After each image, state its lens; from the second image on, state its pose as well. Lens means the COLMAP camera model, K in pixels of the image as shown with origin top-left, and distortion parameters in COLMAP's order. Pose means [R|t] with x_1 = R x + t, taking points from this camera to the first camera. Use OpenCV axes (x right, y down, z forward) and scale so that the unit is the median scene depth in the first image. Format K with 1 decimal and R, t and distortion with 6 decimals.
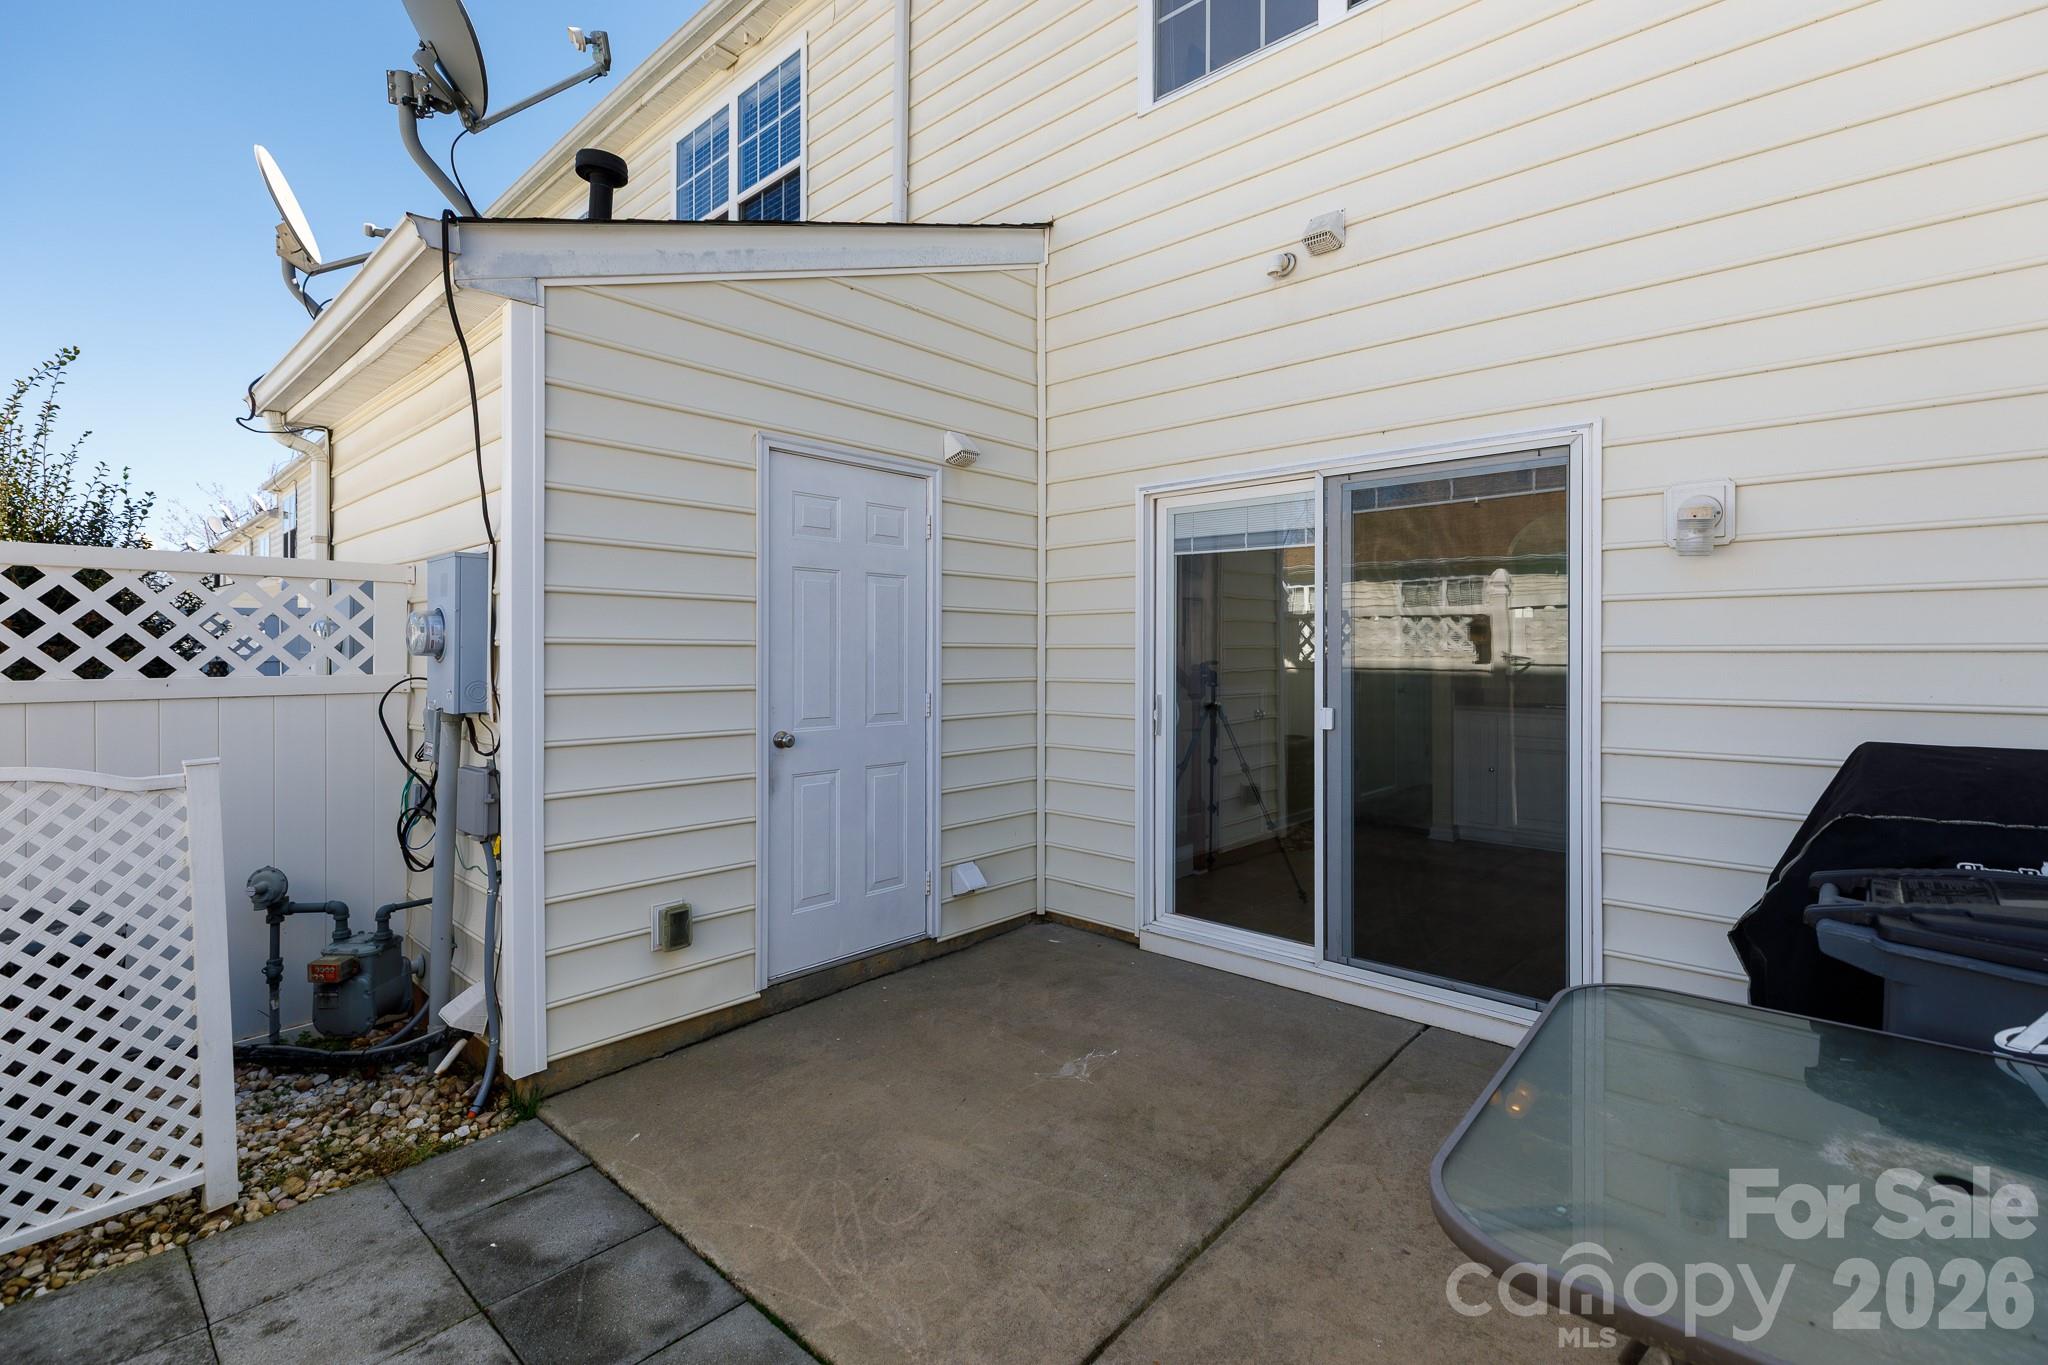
lens RADIAL K [[930.5, 0, 1043.5], [0, 930.5, 641.9], [0, 0, 1]] dist [0.018624, -0.000227]
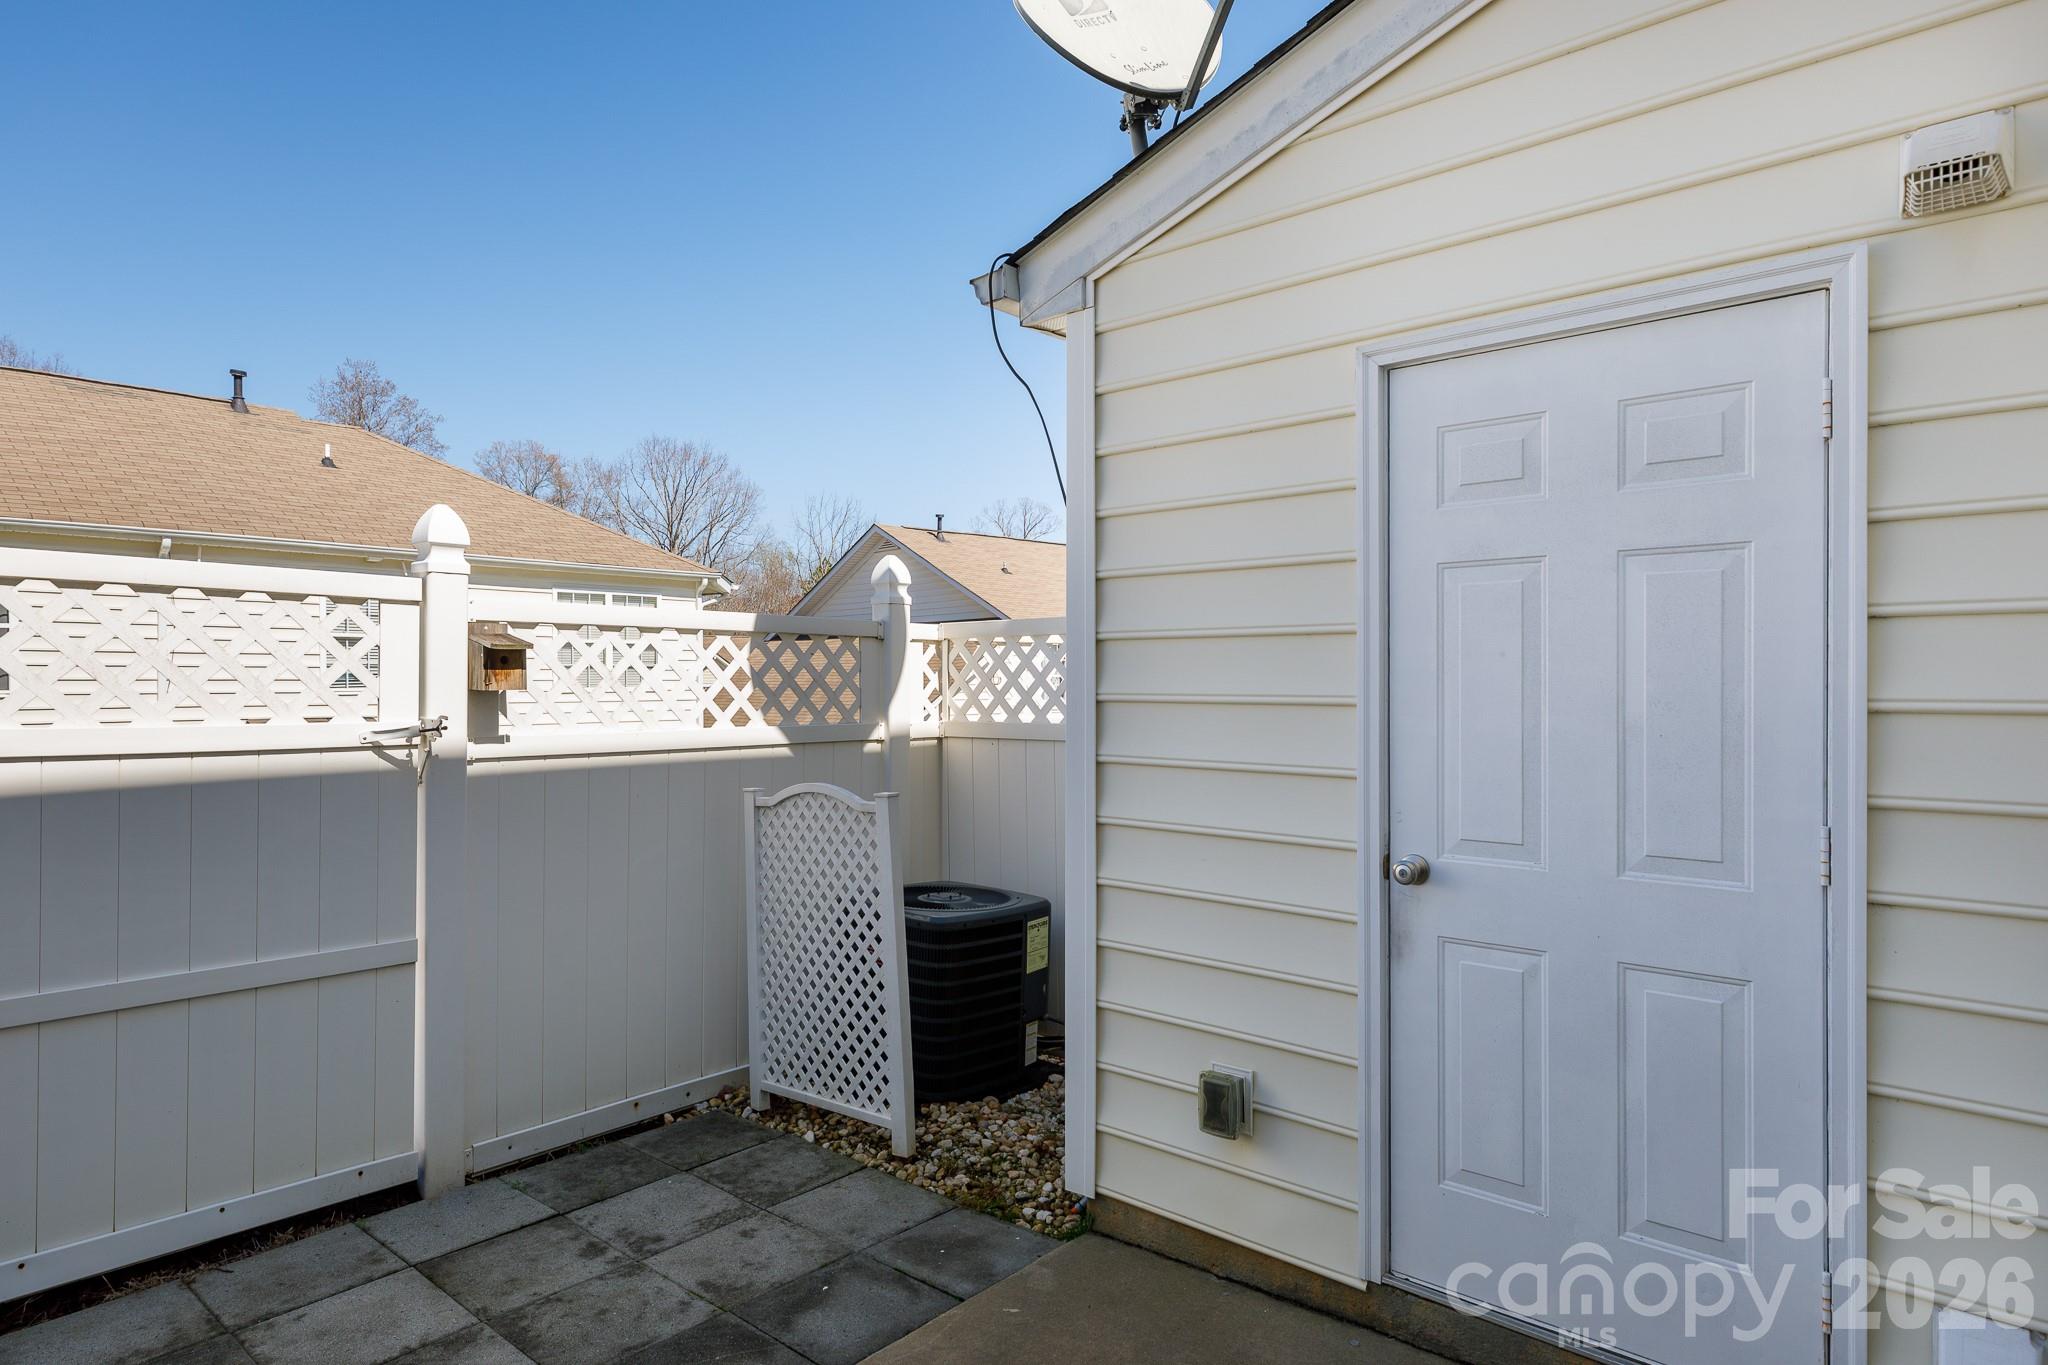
lens RADIAL K [[1178.2, 0, 1024.9], [0, 1178.2, 691.1], [0, 0, 1]] dist [0.017082, 0.000048]
pose [[0.012595, 0.001389, -0.999920, 0.466475], [0.005701, 0.999983, 0.001461, -0.007414], [0.999904, -0.005719, 0.012587, 0.794650]]
